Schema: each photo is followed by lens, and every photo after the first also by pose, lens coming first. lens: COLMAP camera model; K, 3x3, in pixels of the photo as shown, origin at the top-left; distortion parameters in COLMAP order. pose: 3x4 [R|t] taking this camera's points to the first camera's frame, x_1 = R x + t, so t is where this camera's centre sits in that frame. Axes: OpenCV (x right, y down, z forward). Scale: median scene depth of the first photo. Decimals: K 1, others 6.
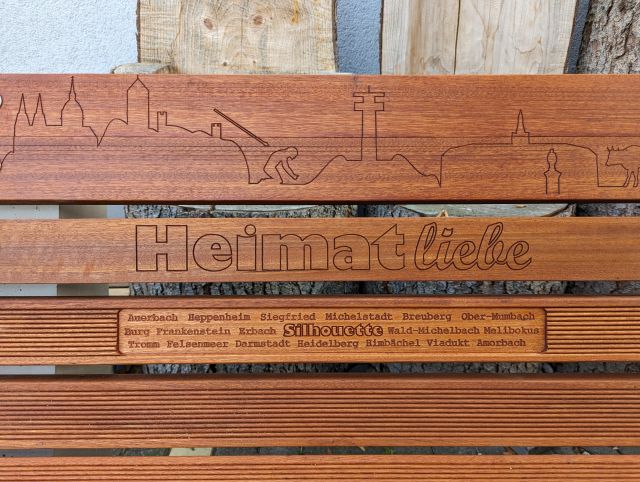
lens RADIAL K [[452.0, 0, 321.5], [0, 452.0, 245.5], [0, 0, 1]] dist [0.009610, -0.001496]
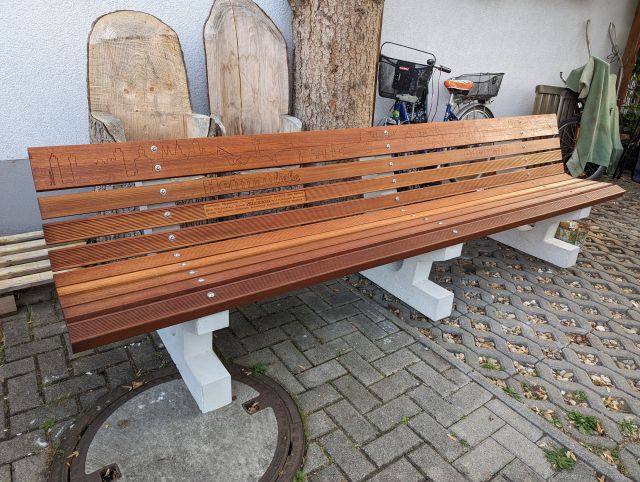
lens RADIAL K [[452.0, 0, 321.0], [0, 452.0, 240.4], [0, 0, 1]] dist [0.009610, -0.001496]
pose [[0.833692, -0.175839, 0.523486, -1.566337], [0.159222, 0.984233, 0.077030, 0.289895], [-0.528777, 0.019132, 0.848545, -2.484583]]
